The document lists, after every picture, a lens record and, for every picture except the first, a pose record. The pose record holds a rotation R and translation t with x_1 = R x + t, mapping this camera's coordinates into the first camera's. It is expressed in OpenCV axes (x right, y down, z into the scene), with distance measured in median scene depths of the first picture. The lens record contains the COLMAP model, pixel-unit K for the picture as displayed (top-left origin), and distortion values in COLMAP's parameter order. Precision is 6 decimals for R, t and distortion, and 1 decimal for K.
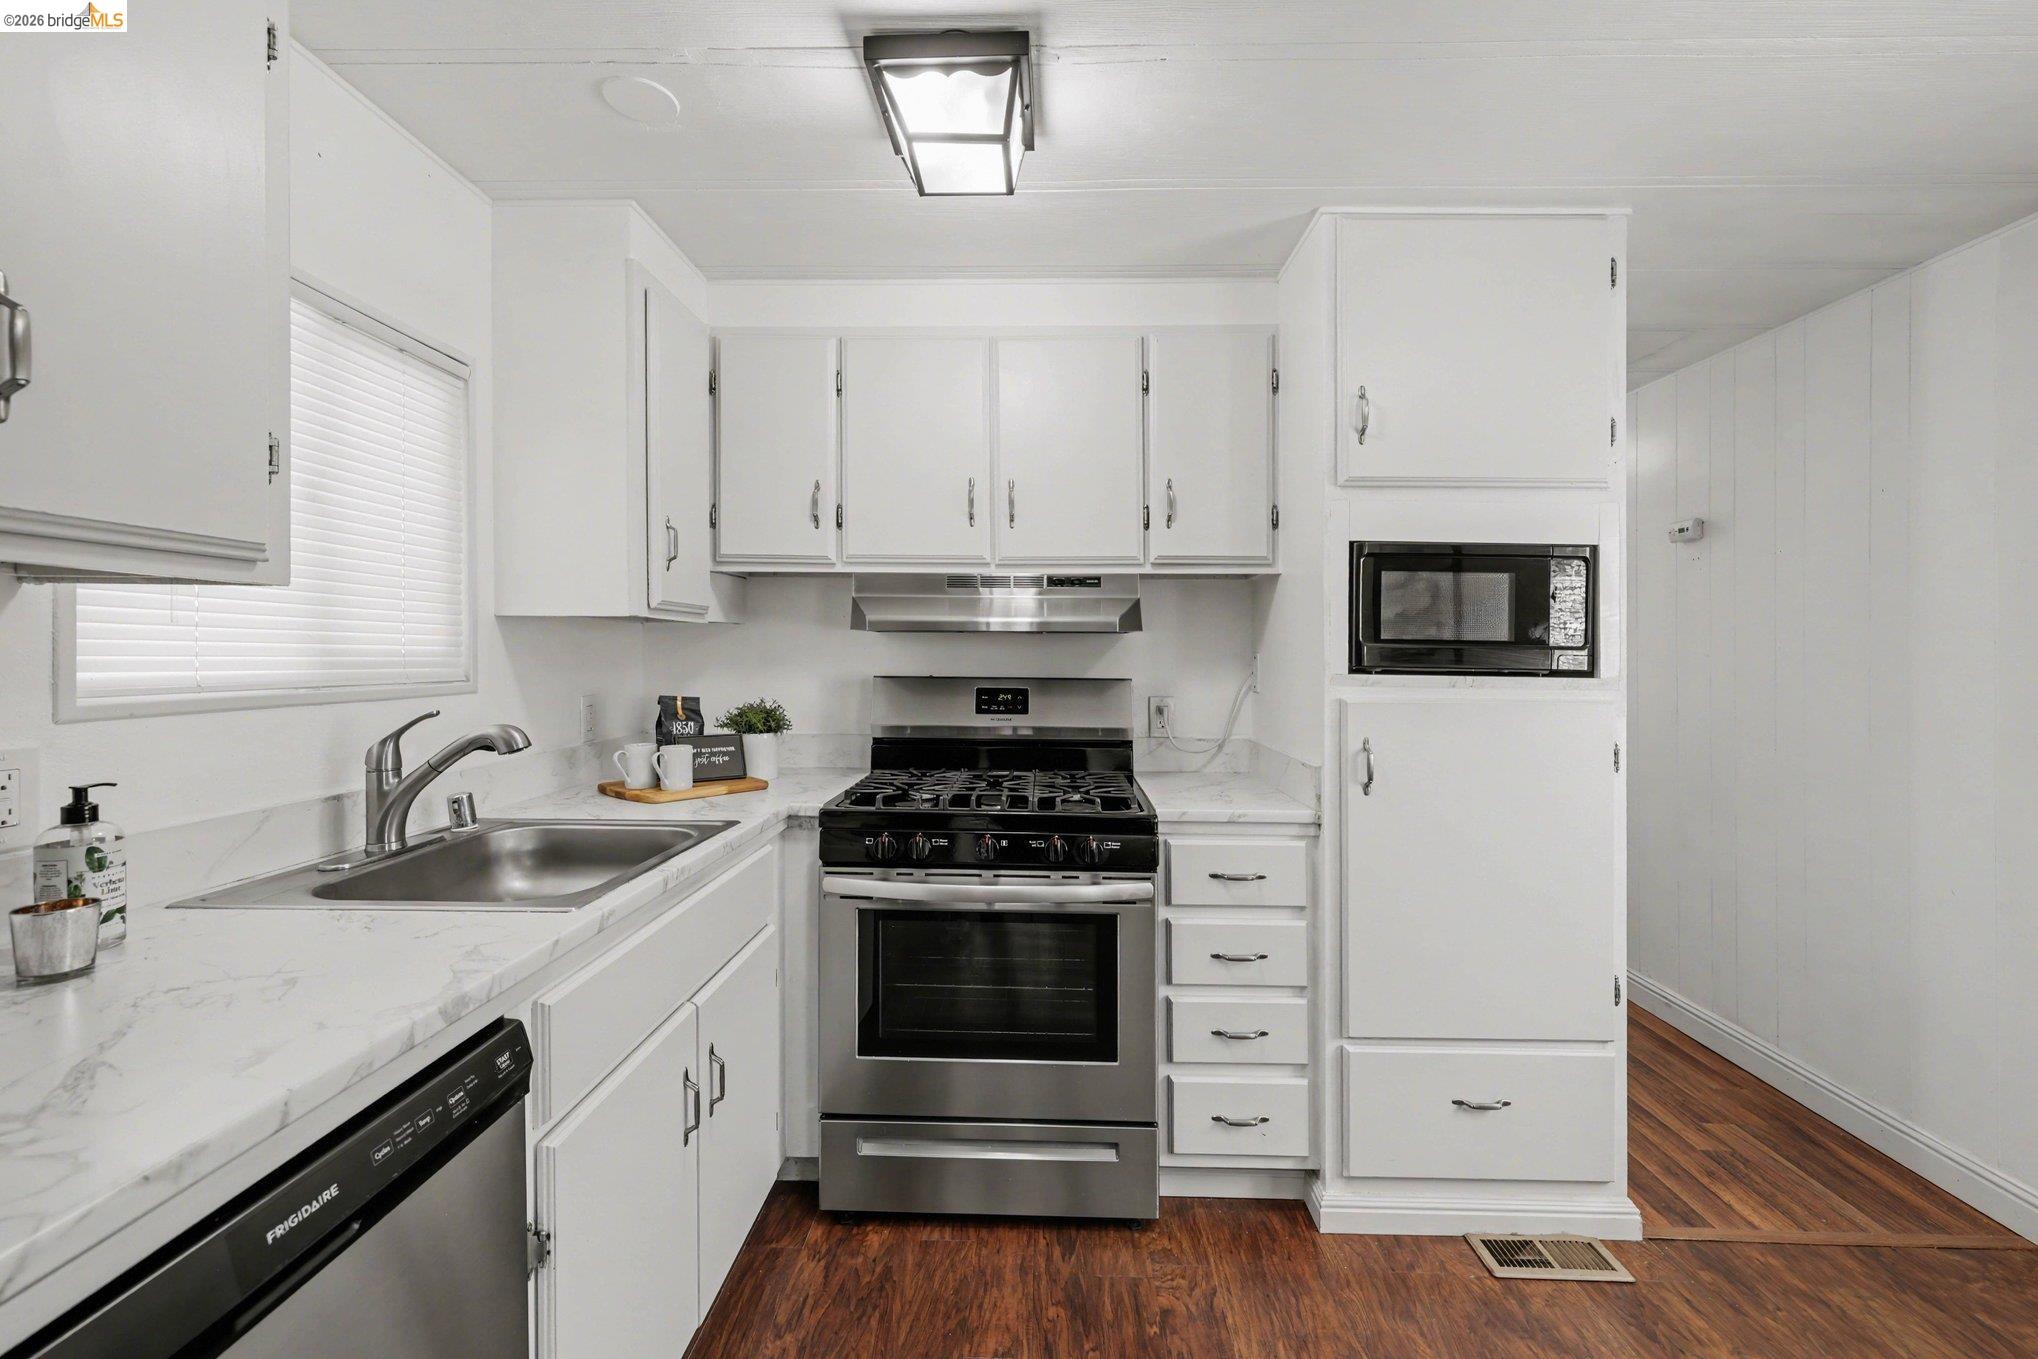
lens RADIAL K [[857.6, 0, 1017.4], [0, 857.6, 668.4], [0, 0, 1]] dist [0.002463, 0.000248]
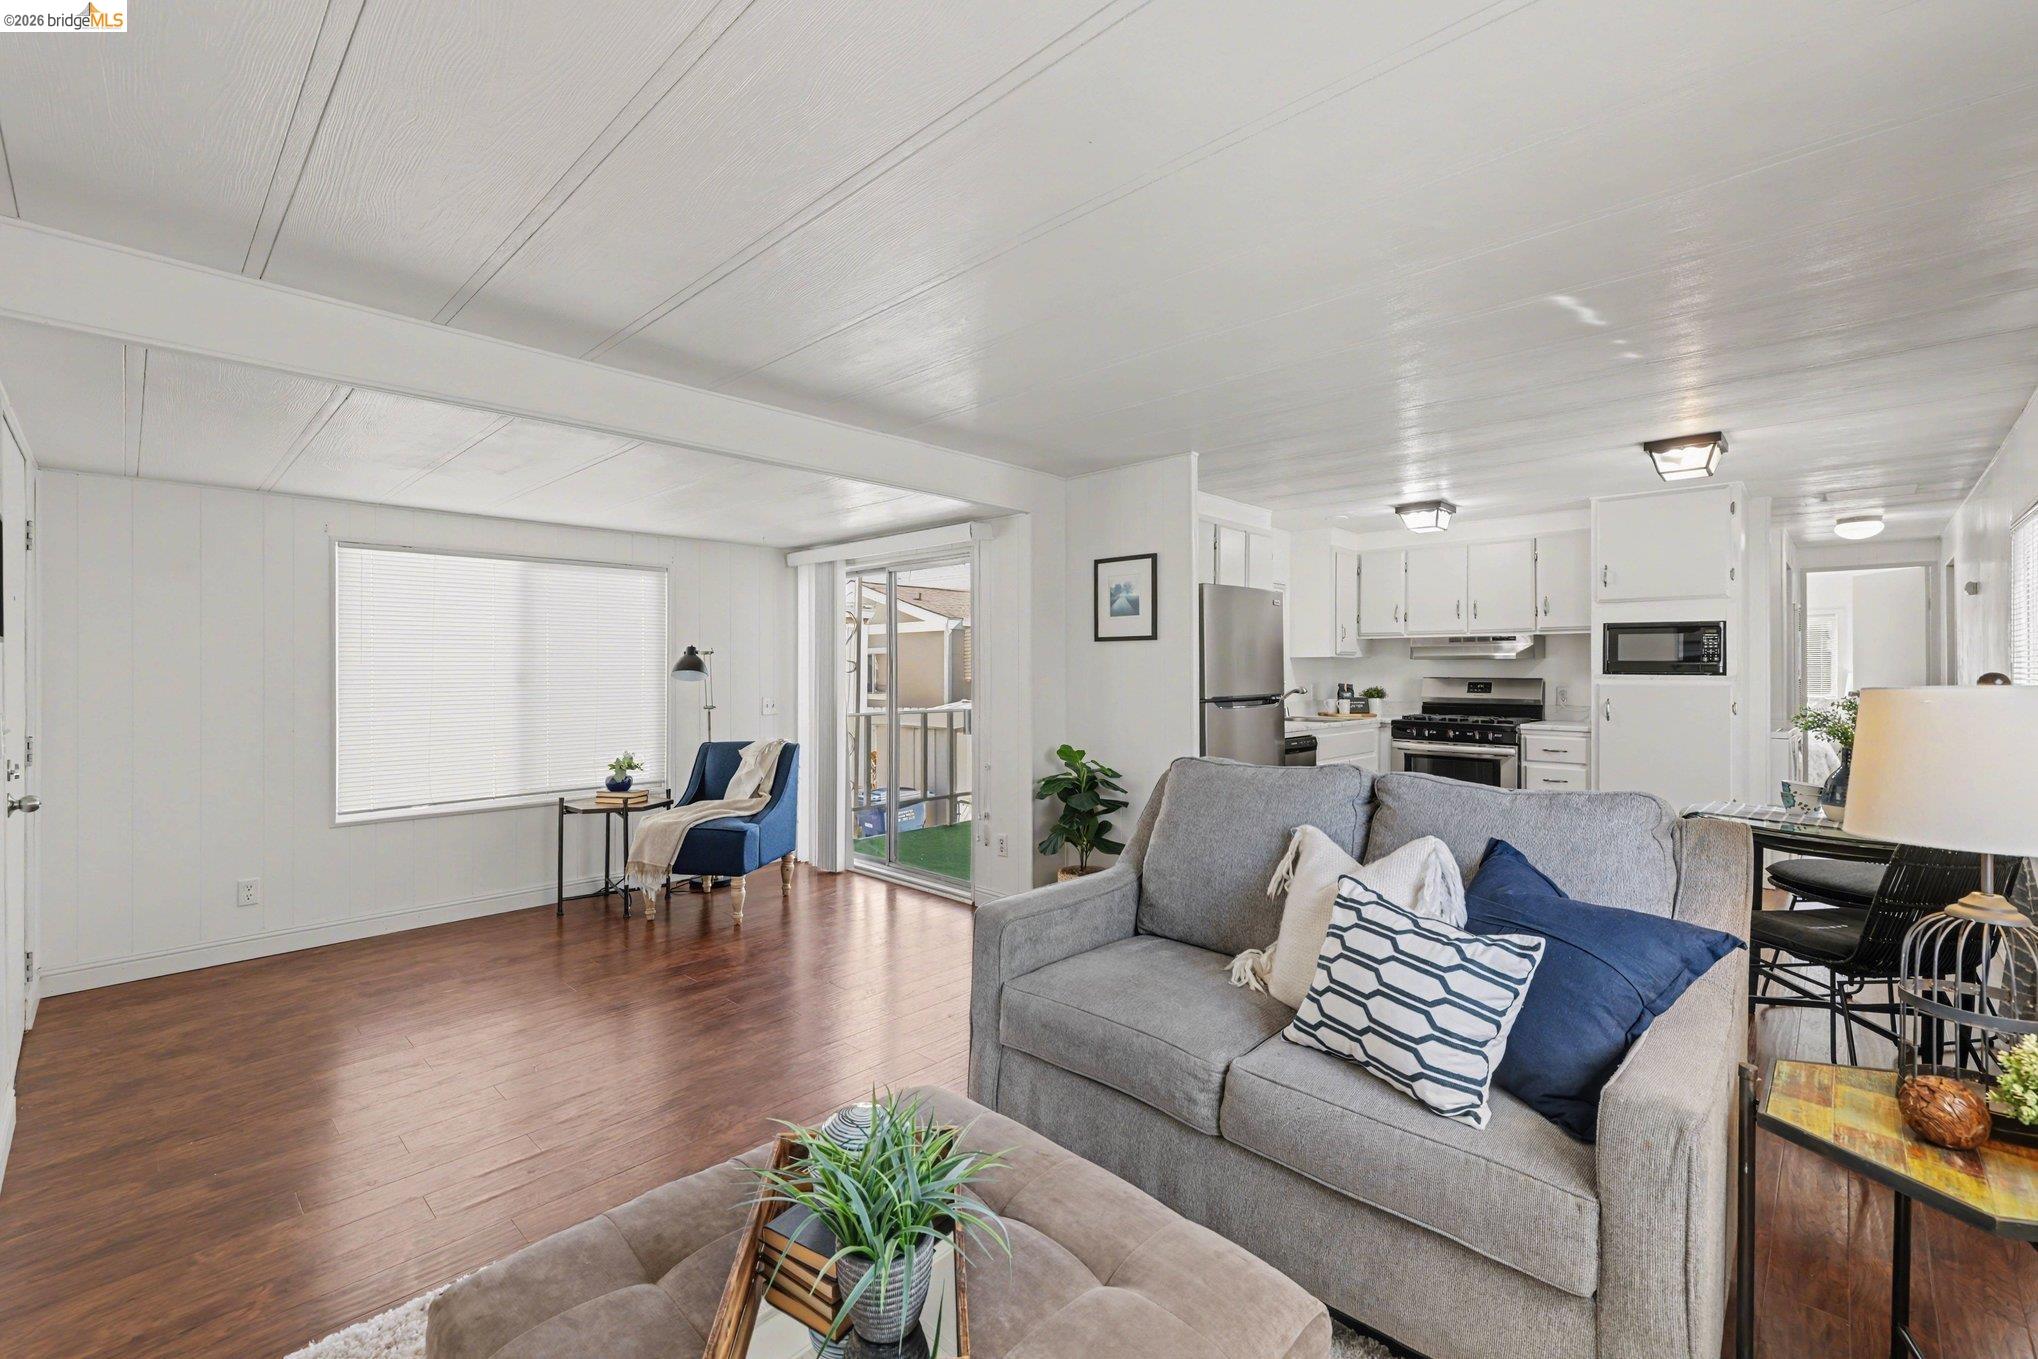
lens RADIAL K [[857.6, 0, 1017.4], [0, 857.6, 668.4], [0, 0, 1]] dist [0.002463, 0.000248]
pose [[0.737909, -0.007864, -0.674855, 0.829495], [-0.006239, 0.999810, -0.018473, 0.046969], [0.674872, 0.017842, 0.737719, -2.102430]]
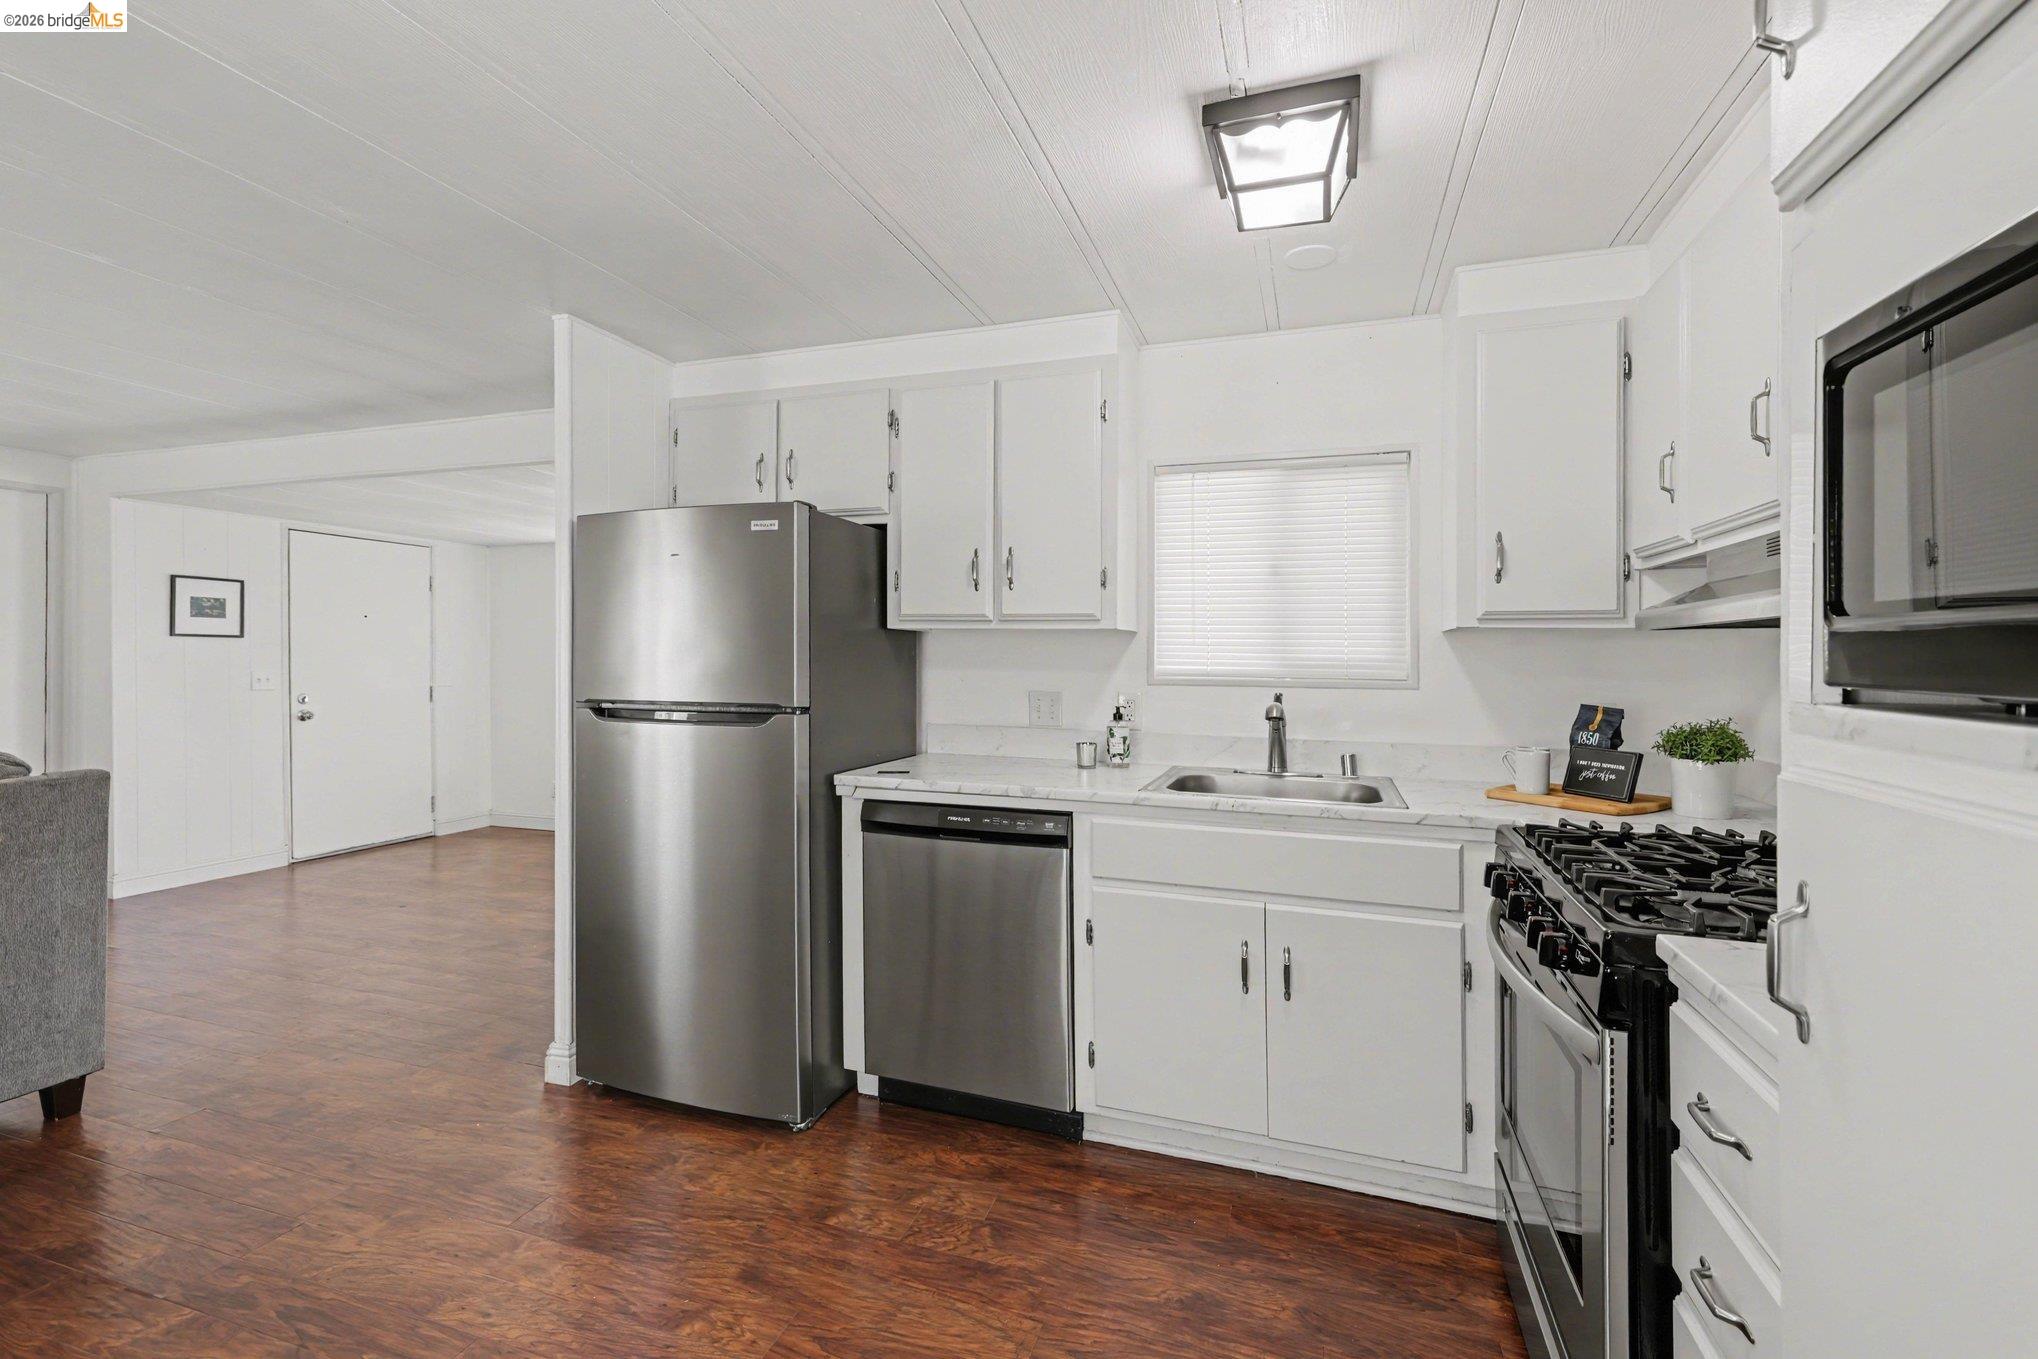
lens RADIAL K [[882.3, 0, 1013.6], [0, 882.3, 662.2], [0, 0, 1]] dist [0.001020, 0.000081]
pose [[-0.300955, -0.003675, -0.953631, 0.843331], [-0.025617, 0.999663, 0.004232, -0.003485], [0.953294, 0.025702, -0.300948, 0.774494]]
